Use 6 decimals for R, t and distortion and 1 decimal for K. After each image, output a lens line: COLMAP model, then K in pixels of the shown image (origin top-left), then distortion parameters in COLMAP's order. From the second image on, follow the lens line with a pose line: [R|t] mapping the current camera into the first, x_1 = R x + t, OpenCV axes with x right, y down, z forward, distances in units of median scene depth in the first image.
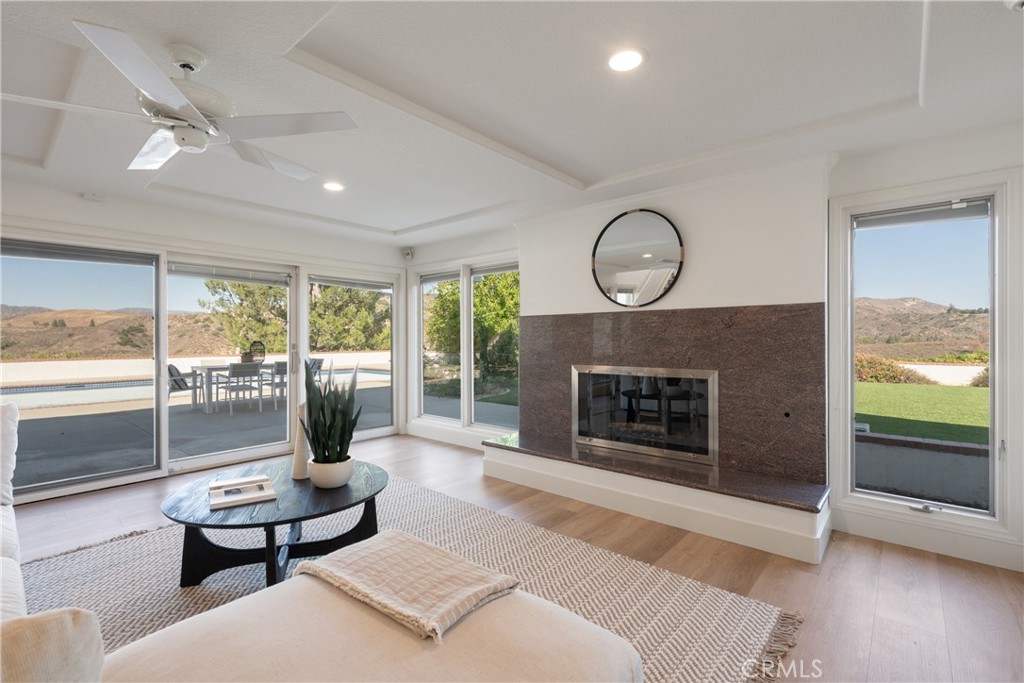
lens RADIAL K [[460.5, 0, 508.0], [0, 460.5, 342.7], [0, 0, 1]] dist [-0.002701, -0.000641]
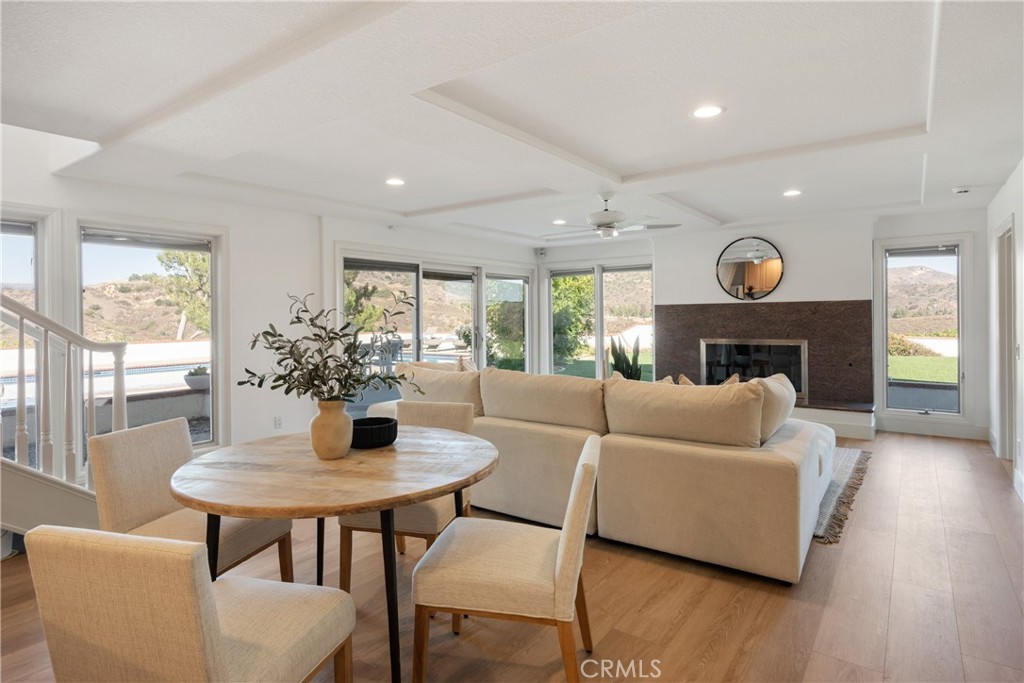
lens RADIAL K [[557.7, 0, 511.8], [0, 557.7, 329.1], [0, 0, 1]] dist [0.026656, 0.001175]
pose [[0.995291, -0.011231, 0.096280, -0.638896], [0.009810, 0.999836, 0.015224, -0.016462], [-0.096435, -0.014208, 0.995238, -0.728973]]
